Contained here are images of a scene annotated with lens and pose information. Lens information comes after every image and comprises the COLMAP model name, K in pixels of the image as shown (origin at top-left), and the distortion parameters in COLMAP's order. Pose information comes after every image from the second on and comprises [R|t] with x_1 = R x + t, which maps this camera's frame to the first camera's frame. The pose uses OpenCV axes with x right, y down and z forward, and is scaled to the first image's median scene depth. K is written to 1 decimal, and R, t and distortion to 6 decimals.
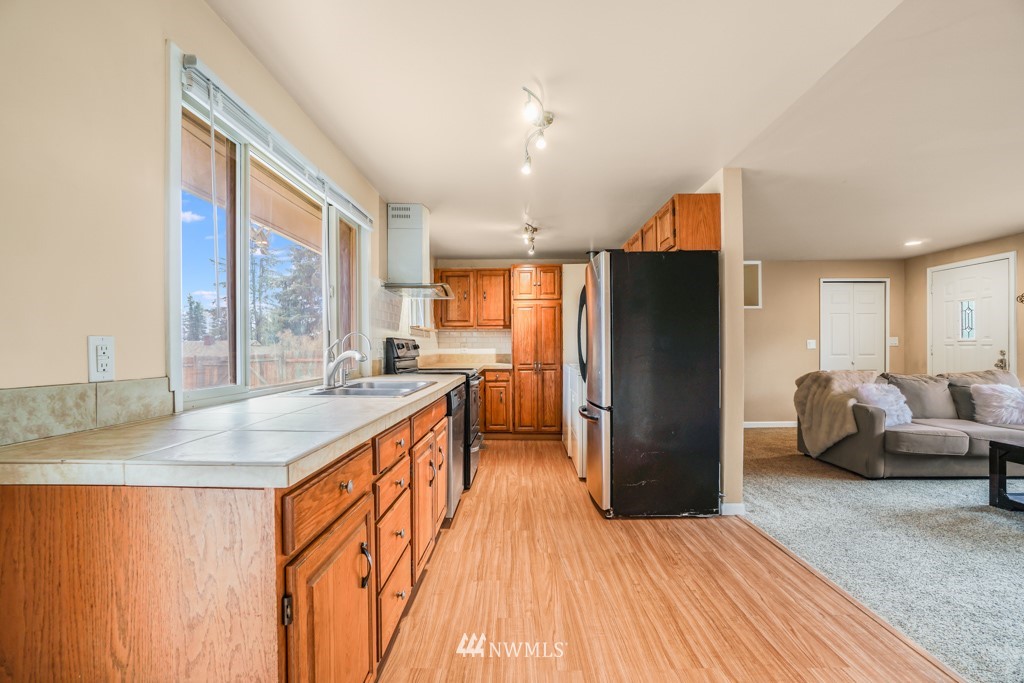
lens RADIAL K [[454.7, 0, 509.8], [0, 454.7, 349.4], [0, 0, 1]] dist [-0.042814, 0.000573]
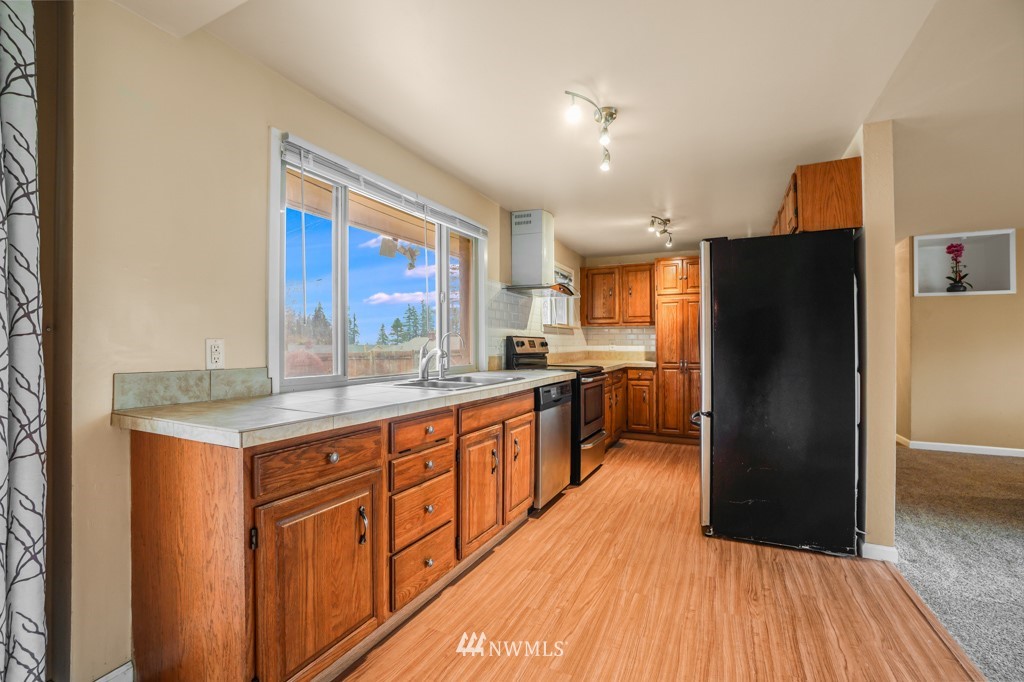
lens RADIAL K [[451.9, 0, 512.0], [0, 451.9, 341.0], [0, 0, 1]] dist [-0.059933, 0.022683]
pose [[0.906760, 0.001830, -0.421643, 0.234599], [-0.005779, 0.999951, -0.008086, -0.006153], [0.421608, 0.009768, 0.906726, 0.026927]]
